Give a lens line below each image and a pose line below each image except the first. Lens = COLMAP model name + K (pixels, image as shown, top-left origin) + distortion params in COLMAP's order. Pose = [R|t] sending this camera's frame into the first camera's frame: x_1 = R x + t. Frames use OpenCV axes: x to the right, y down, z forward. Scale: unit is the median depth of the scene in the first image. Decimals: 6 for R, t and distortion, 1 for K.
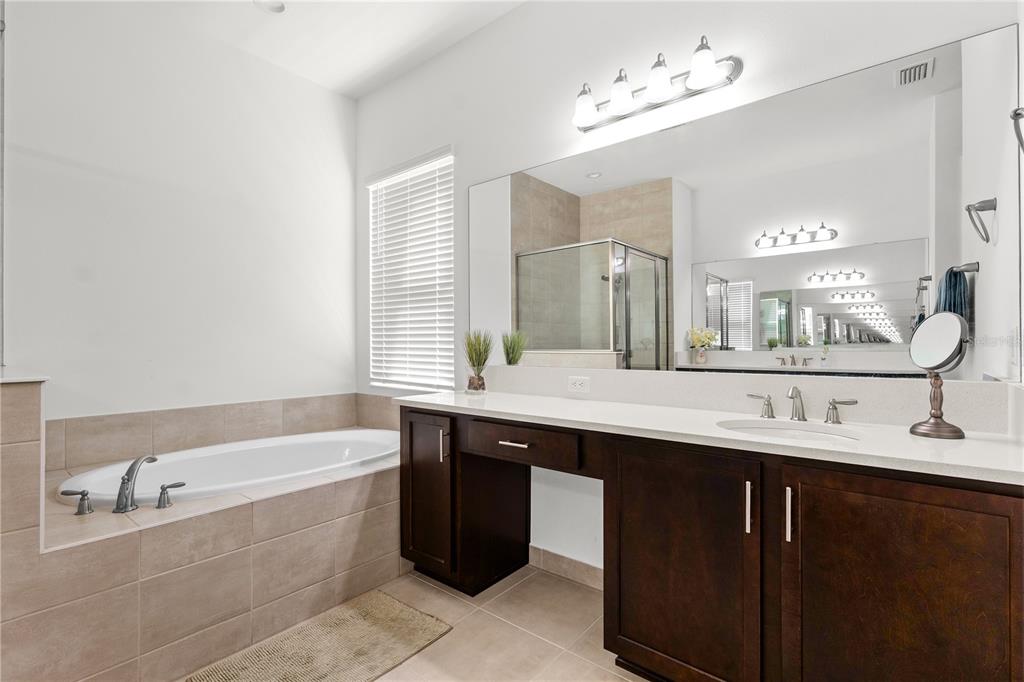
lens RADIAL K [[473.5, 0, 510.0], [0, 473.5, 342.9], [0, 0, 1]] dist [-0.000057, 0.000984]
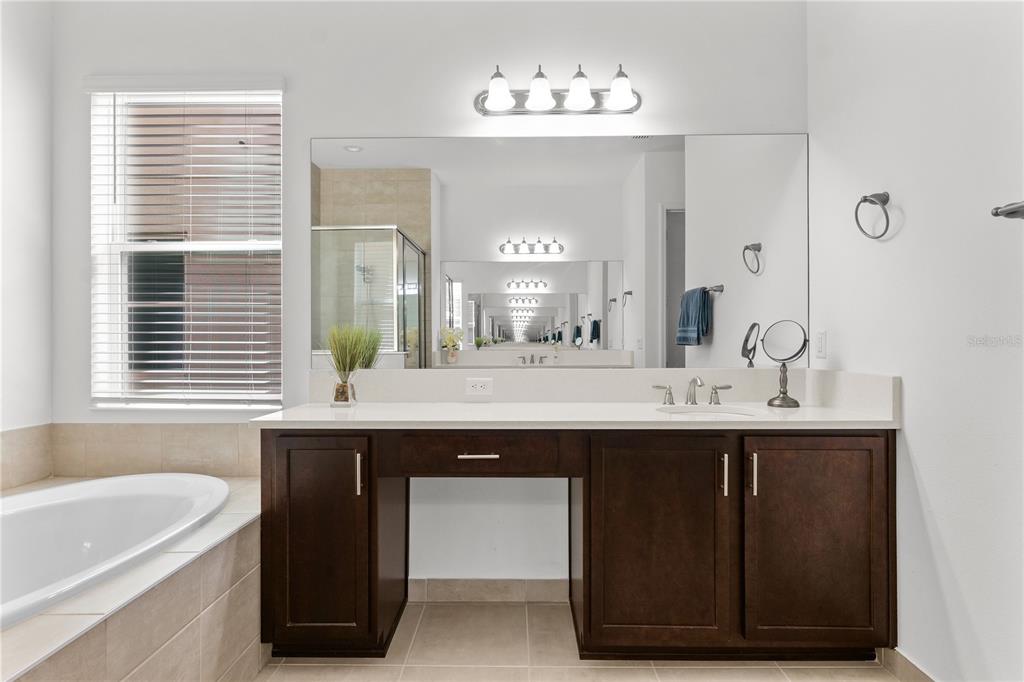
lens RADIAL K [[527.6, 0, 508.9], [0, 527.6, 341.4], [0, 0, 1]] dist [0.000774, 0.000387]
pose [[0.783389, 0.002523, 0.621527, -0.418668], [-0.000459, 0.999994, -0.003480, 0.002875], [-0.621532, 0.002441, 0.783385, 0.147050]]
